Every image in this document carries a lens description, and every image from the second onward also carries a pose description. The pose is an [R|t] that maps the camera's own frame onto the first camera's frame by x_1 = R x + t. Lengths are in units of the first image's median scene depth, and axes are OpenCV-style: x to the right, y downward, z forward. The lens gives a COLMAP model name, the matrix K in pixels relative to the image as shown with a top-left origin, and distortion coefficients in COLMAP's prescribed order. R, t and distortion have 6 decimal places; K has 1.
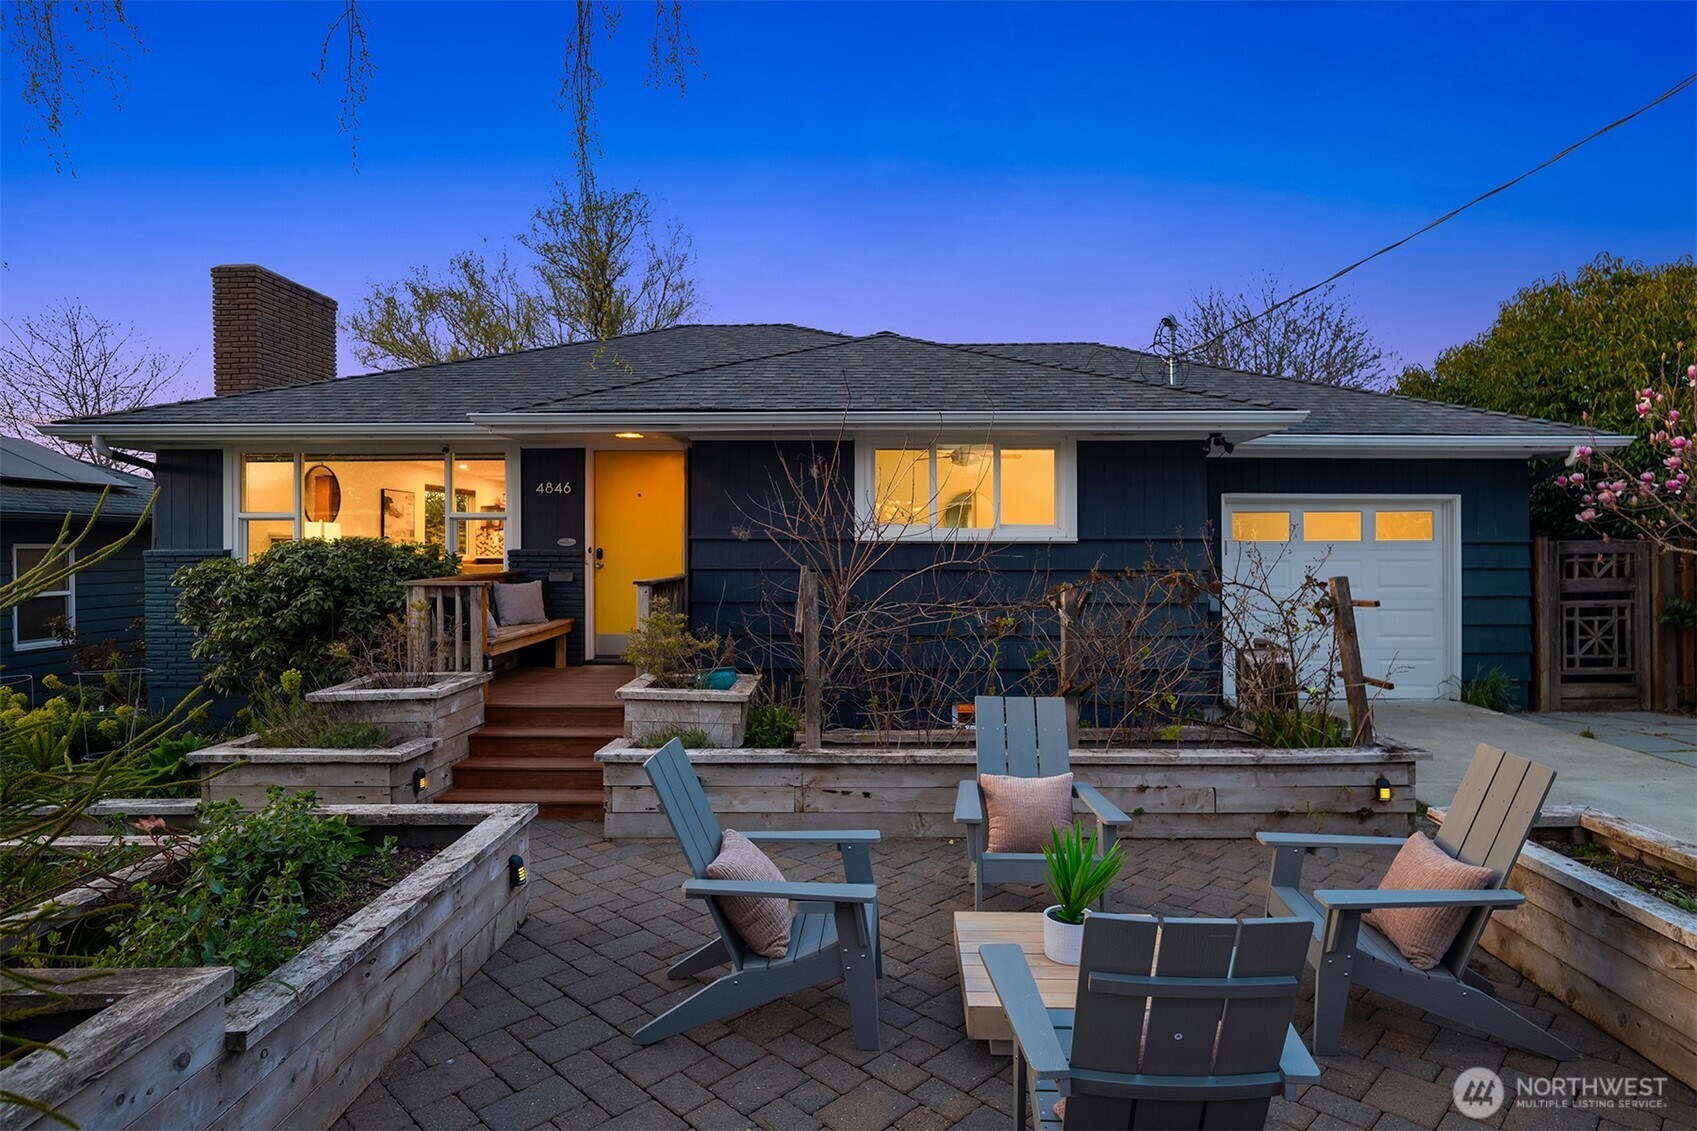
lens RADIAL K [[952.2, 0, 849.0], [0, 952.2, 557.8], [0, 0, 1]] dist [-0.000052, -0.004326]
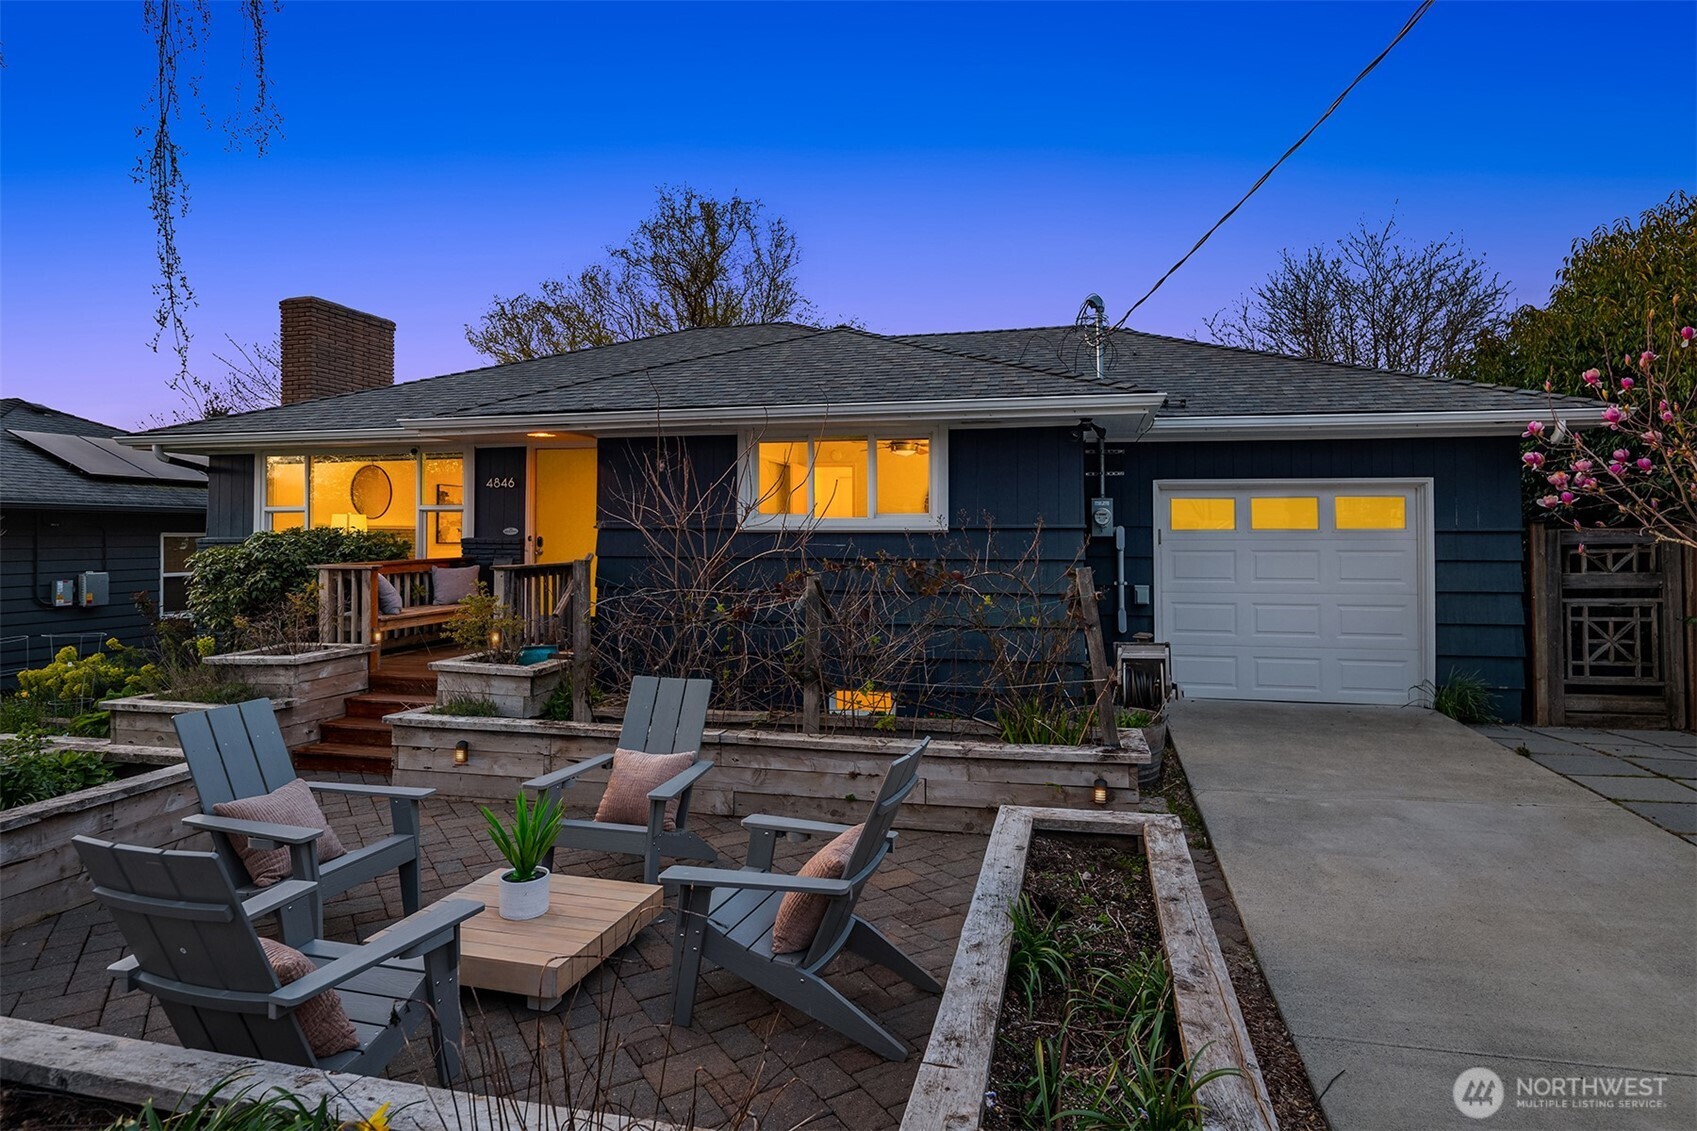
lens RADIAL K [[952.2, 0, 847.6], [0, 952.2, 527.0], [0, 0, 1]] dist [-0.000052, -0.004326]
pose [[0.973908, -0.001298, -0.226938, 0.345425], [-0.003147, 0.999810, -0.019222, -0.001146], [0.226920, 0.019435, 0.973719, 0.006110]]
